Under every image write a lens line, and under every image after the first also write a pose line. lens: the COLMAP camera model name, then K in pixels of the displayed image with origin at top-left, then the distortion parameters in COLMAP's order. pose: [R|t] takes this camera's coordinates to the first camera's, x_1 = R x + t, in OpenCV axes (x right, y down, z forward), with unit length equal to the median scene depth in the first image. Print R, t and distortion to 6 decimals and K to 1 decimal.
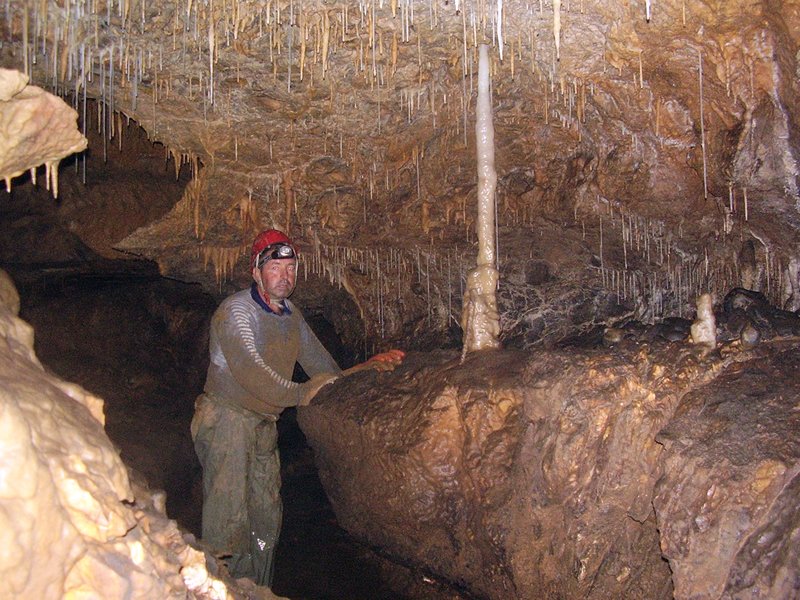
lens RADIAL K [[883.6, 0, 400.0], [0, 883.6, 300.0], [0, 0, 1]] dist [-0.133287, 0.030681]
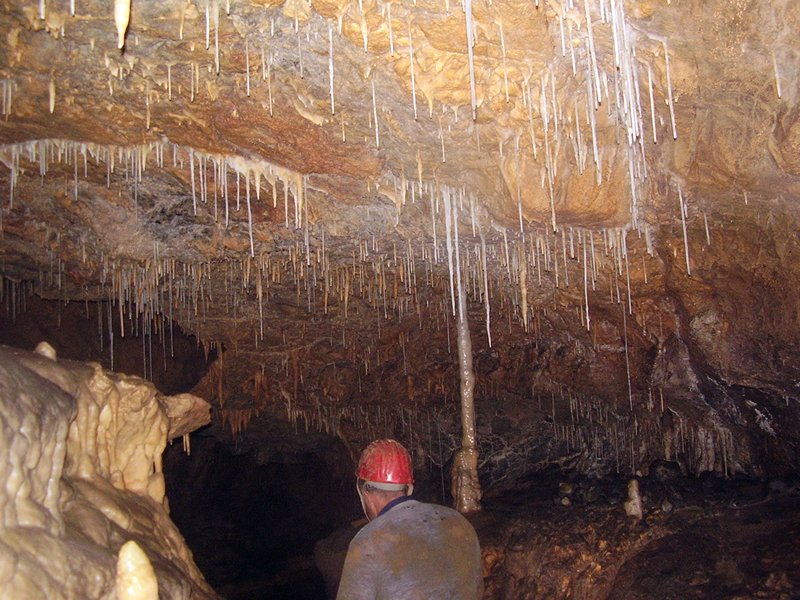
lens RADIAL K [[883.6, 0, 400.0], [0, 883.6, 300.0], [0, 0, 1]] dist [-0.133287, 0.030681]
pose [[0.997279, -0.028326, 0.068054, -0.078094], [0.033715, 0.996273, -0.079392, -0.139702], [-0.065551, 0.081471, 0.994518, -0.276867]]
